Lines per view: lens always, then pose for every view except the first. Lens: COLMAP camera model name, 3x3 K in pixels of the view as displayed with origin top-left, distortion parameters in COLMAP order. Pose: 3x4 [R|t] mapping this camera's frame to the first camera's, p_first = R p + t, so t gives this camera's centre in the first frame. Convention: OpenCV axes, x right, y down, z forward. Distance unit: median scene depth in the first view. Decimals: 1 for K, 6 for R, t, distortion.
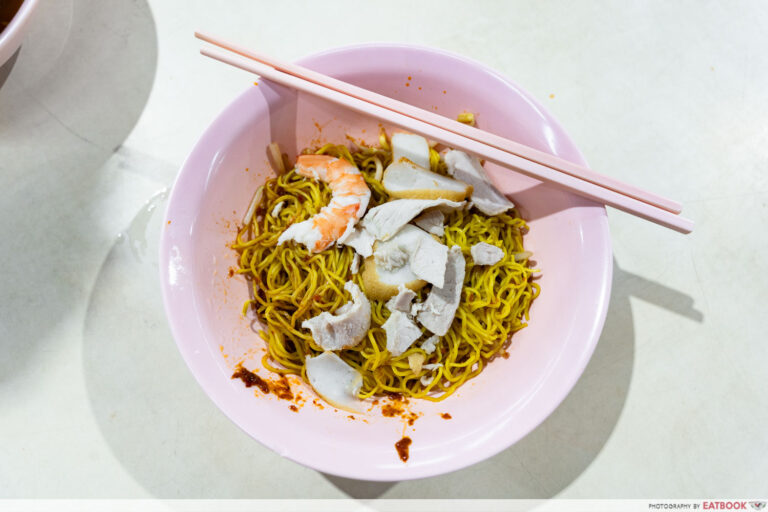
lens RADIAL K [[527.8, 0, 408.4], [0, 527.8, 255.1], [0, 0, 1]] dist [-0.042162, 0.000070]
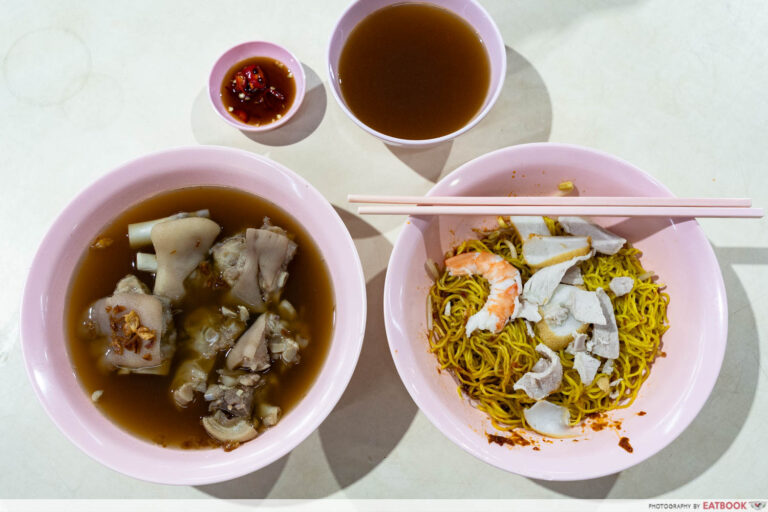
lens RADIAL K [[918.7, 0, 384.0], [0, 918.7, 256.0], [0, 0, 1]] dist [0.001731, 0.006847]
pose [[0.934927, -0.347307, 0.072722, -0.530478], [0.345375, 0.937693, 0.038053, -0.355111], [-0.081407, -0.010460, 0.996626, -1.174539]]
